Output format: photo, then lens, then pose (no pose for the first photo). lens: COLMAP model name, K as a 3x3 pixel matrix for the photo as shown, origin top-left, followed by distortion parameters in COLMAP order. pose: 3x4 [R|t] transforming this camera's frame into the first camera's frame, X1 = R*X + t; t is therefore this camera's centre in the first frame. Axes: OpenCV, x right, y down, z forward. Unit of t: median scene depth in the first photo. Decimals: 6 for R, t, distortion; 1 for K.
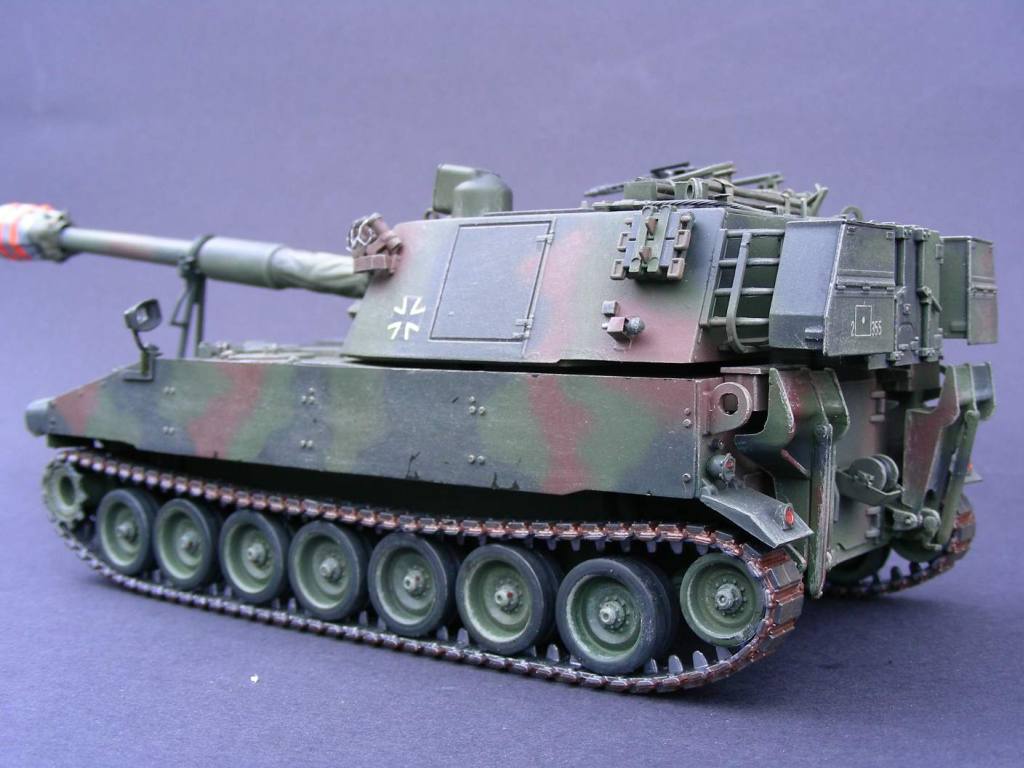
lens RADIAL K [[1358.5, 0, 512.0], [0, 1358.5, 384.0], [0, 0, 1]] dist [-0.248512, 0.035130]
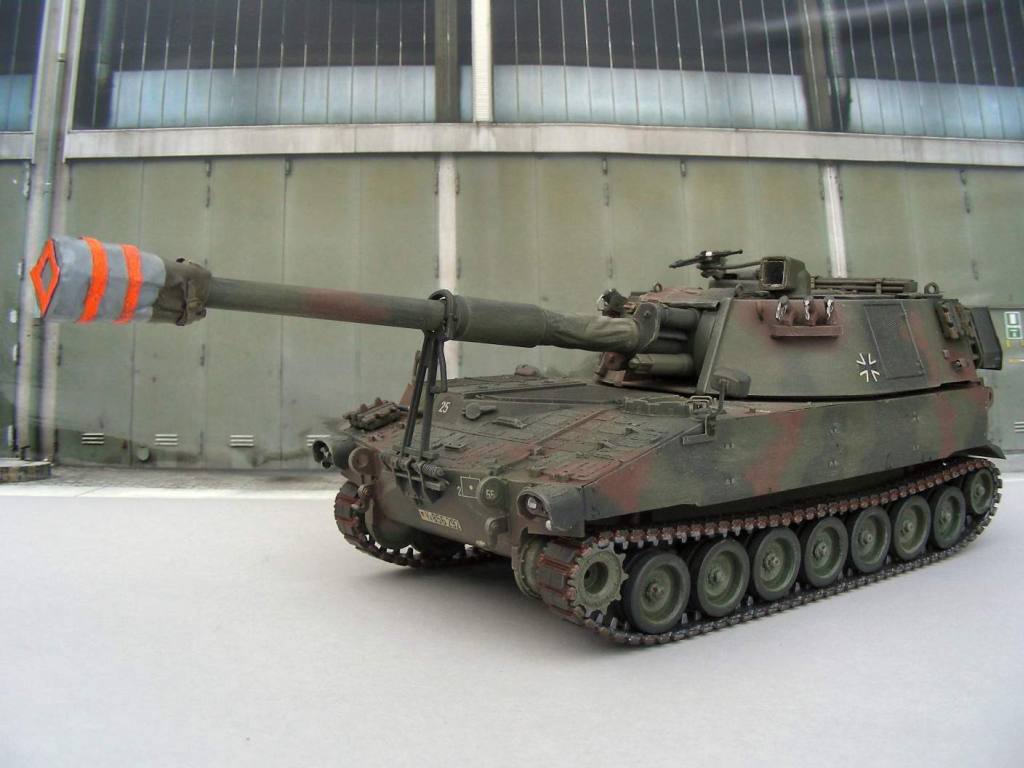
lens RADIAL K [[1157.8, 0, 512.0], [0, 1157.8, 384.0], [0, 0, 1]] dist [-0.265684, 0.010607]
pose [[0.259062, -0.093016, 0.961371, -1.354685], [0.053555, 0.995204, 0.081858, -0.150106], [-0.964375, 0.030280, 0.262801, 1.021906]]
